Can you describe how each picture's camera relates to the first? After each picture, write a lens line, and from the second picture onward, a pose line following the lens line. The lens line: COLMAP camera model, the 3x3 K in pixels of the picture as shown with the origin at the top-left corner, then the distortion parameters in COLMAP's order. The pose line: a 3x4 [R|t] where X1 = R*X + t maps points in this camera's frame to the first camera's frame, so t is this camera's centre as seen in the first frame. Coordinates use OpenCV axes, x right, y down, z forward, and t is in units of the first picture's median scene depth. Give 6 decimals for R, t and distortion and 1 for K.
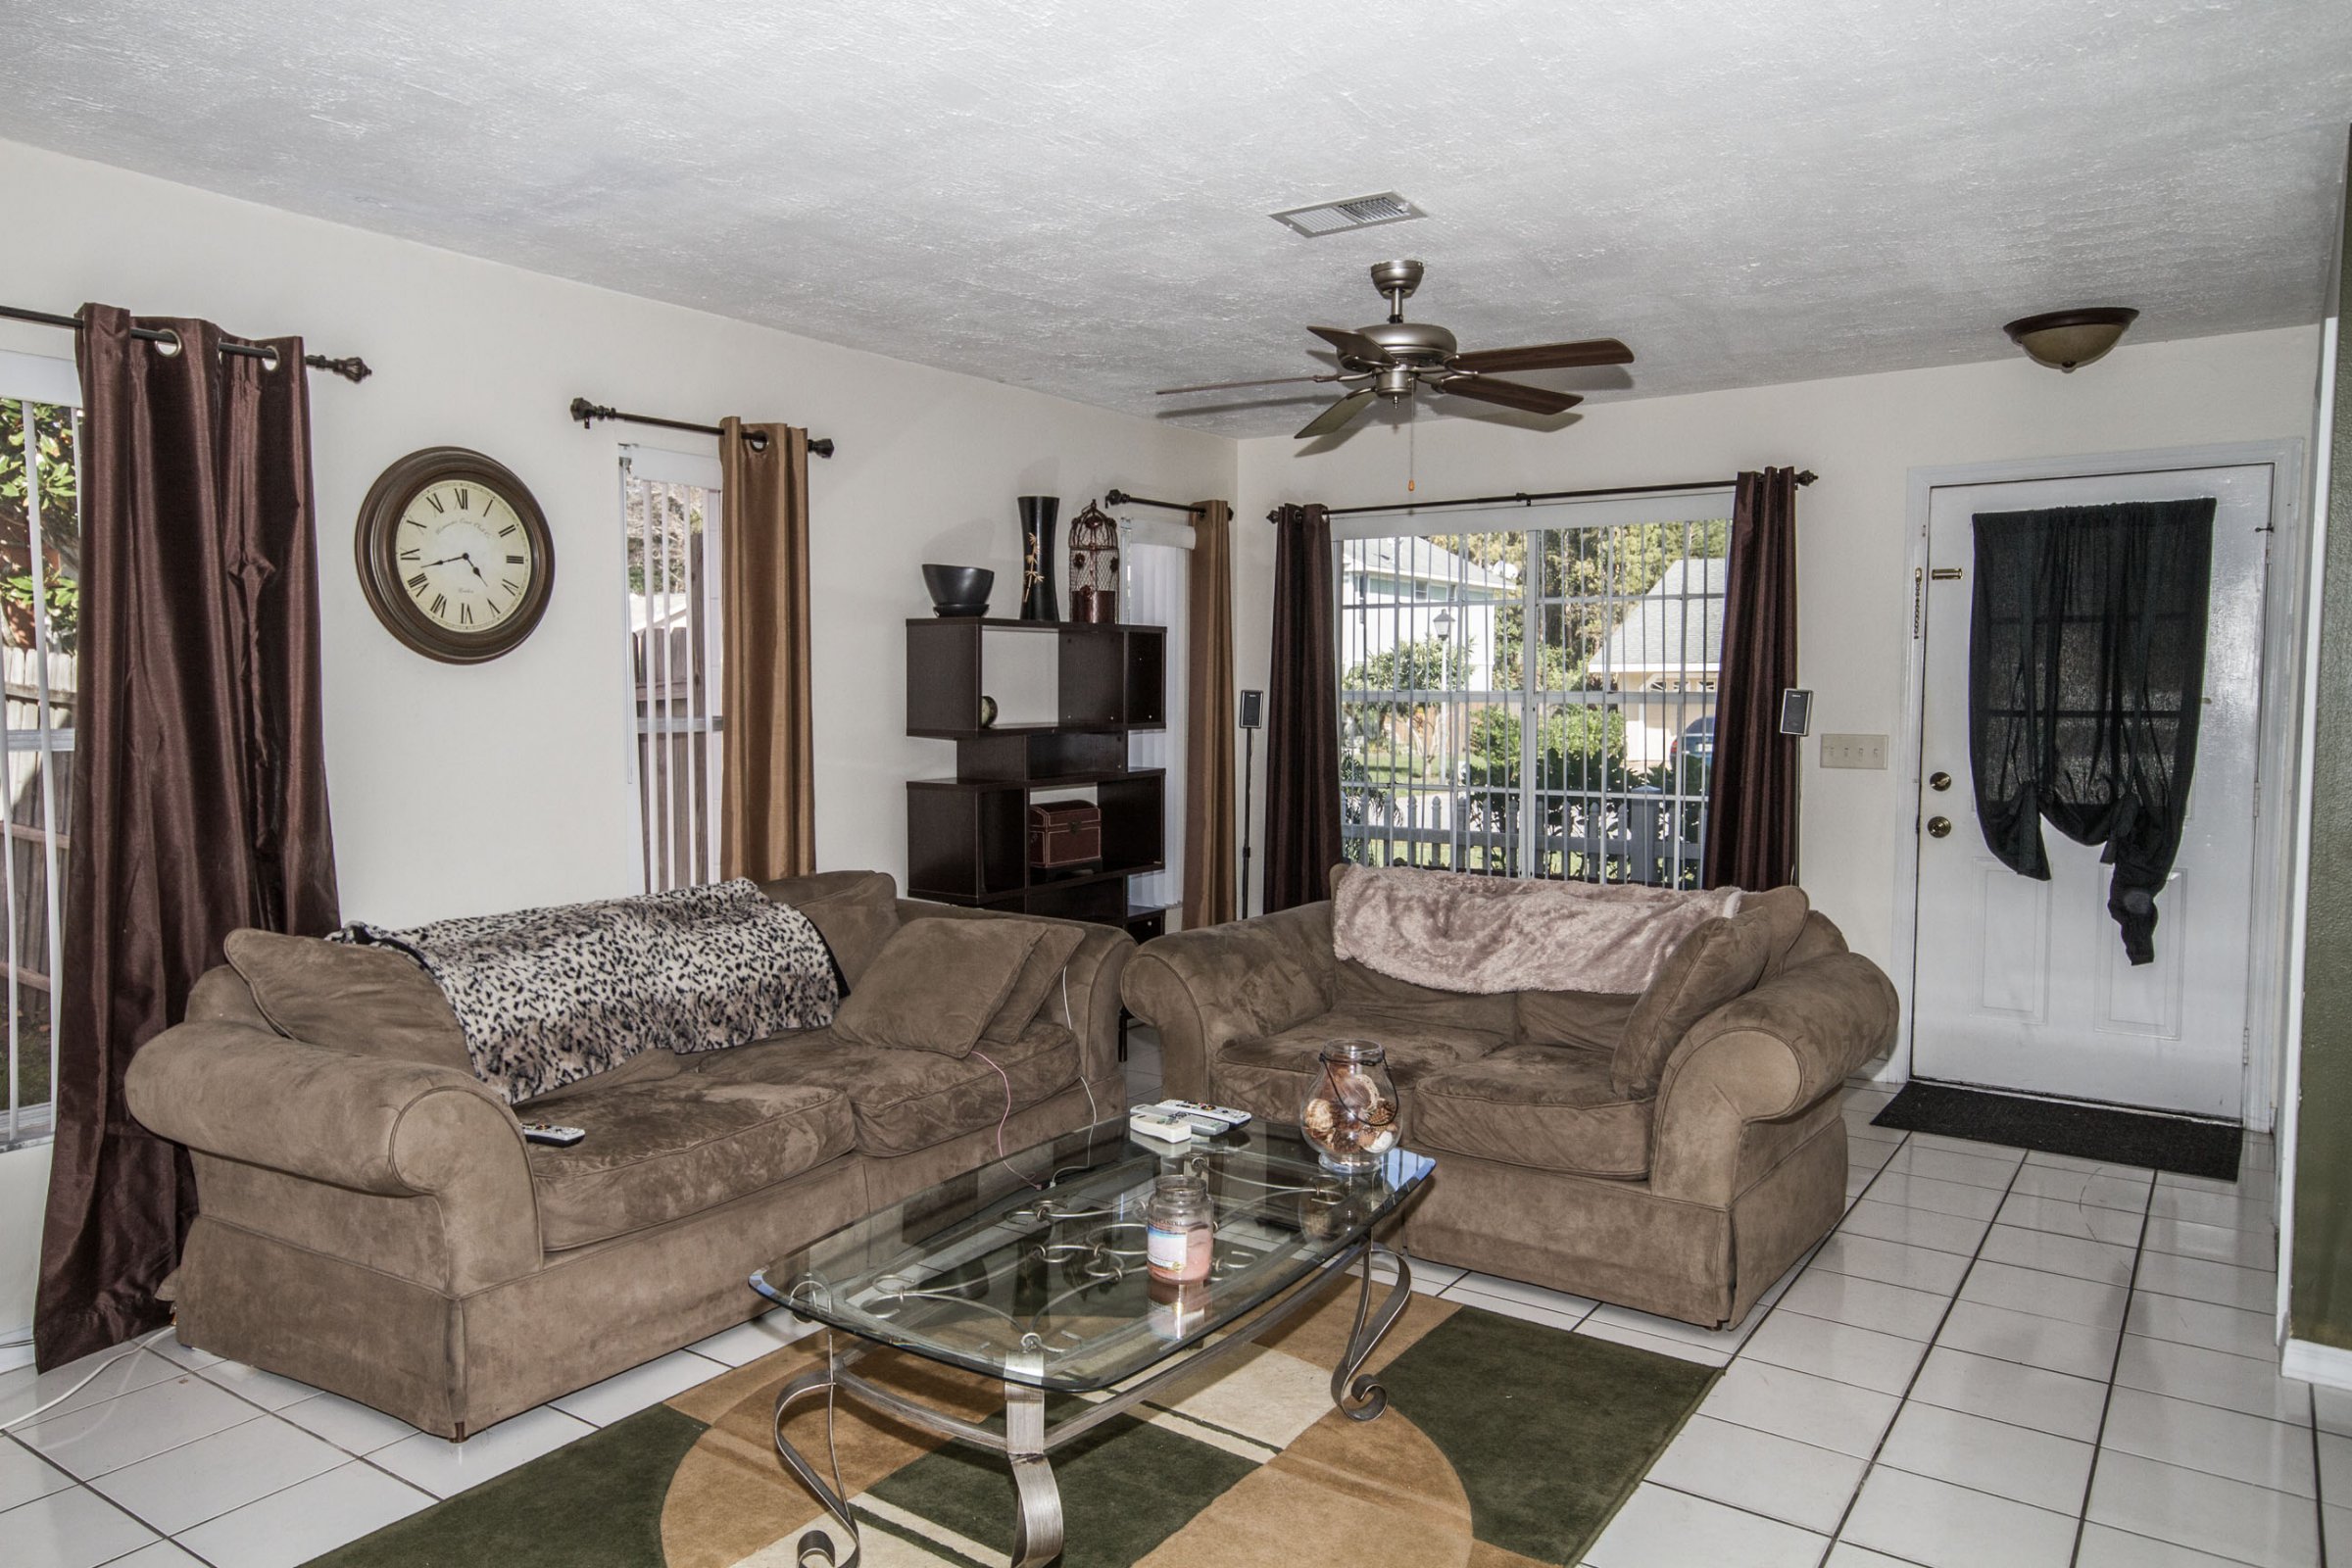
lens RADIAL K [[1582.1, 0, 1176.0], [0, 1582.1, 784.0], [0, 0, 1]] dist [-0.000929, 0.000574]
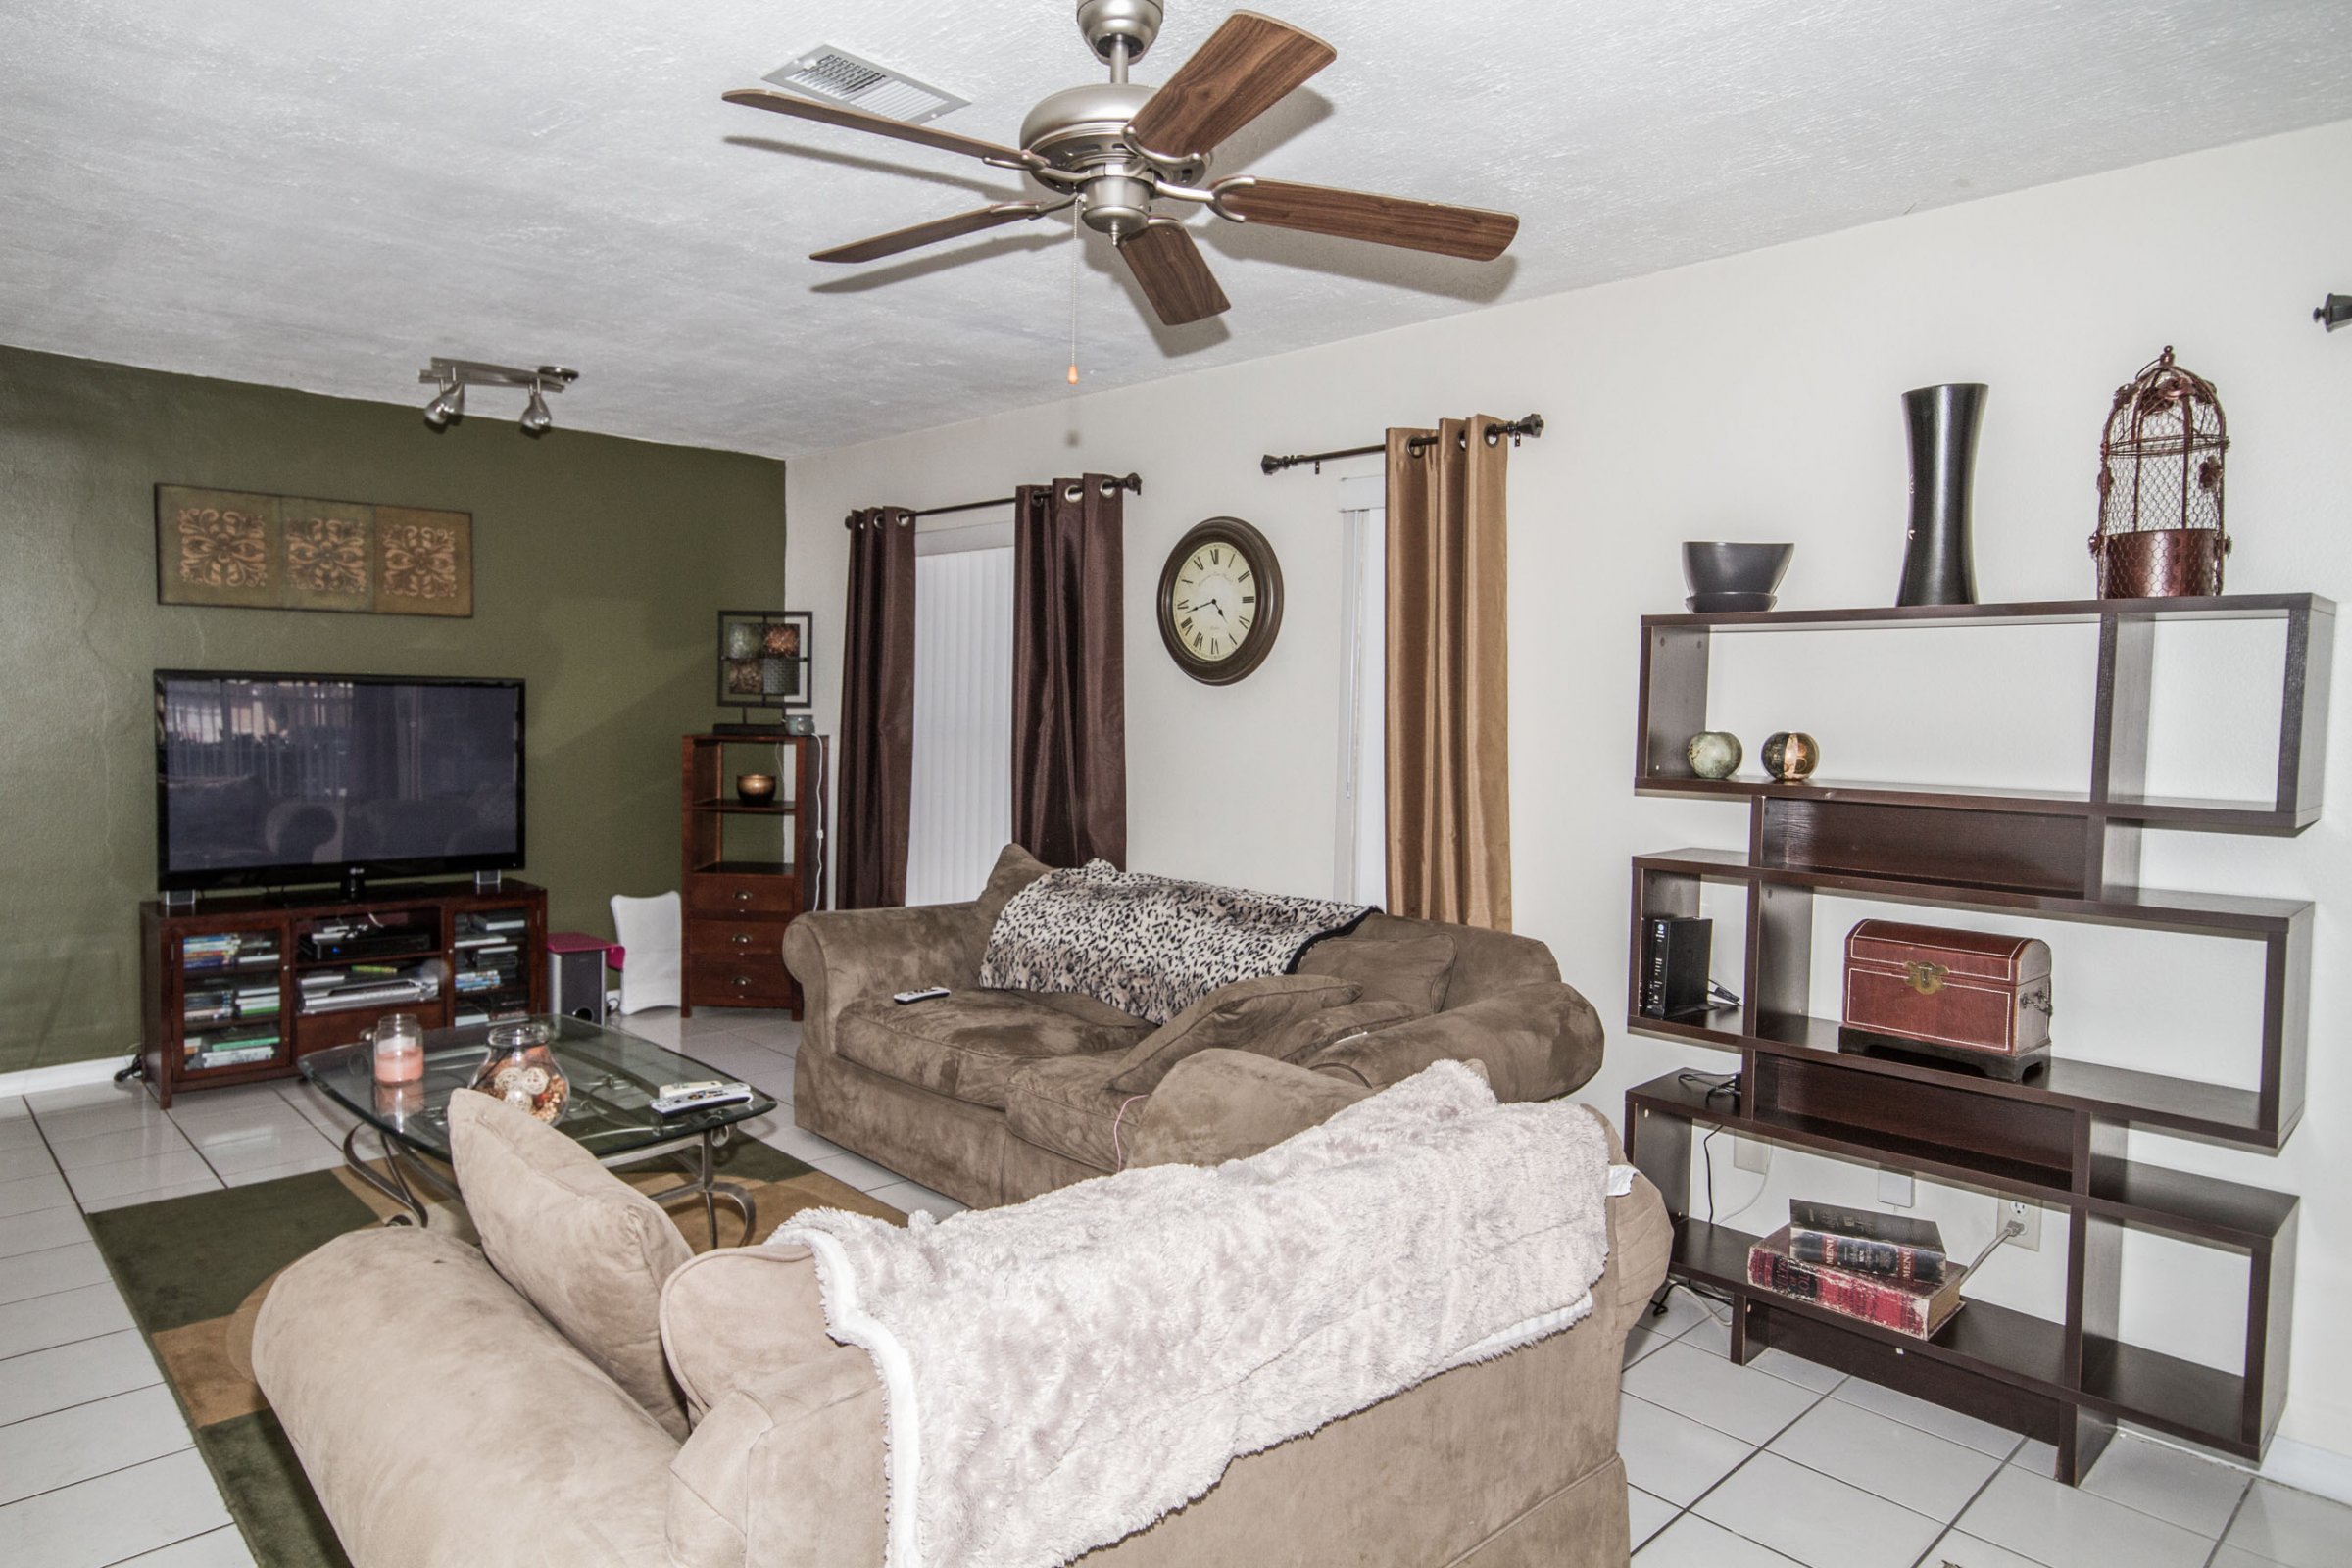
lens RADIAL K [[1432.8, 0, 1176.0], [0, 1432.8, 784.0], [0, 0, 1]] dist [-0.001736, -0.000377]
pose [[-0.197646, 0.053776, -0.978797, 0.702282], [-0.080129, 0.994267, 0.070806, -0.076731], [0.976993, 0.092424, -0.192204, 1.208074]]
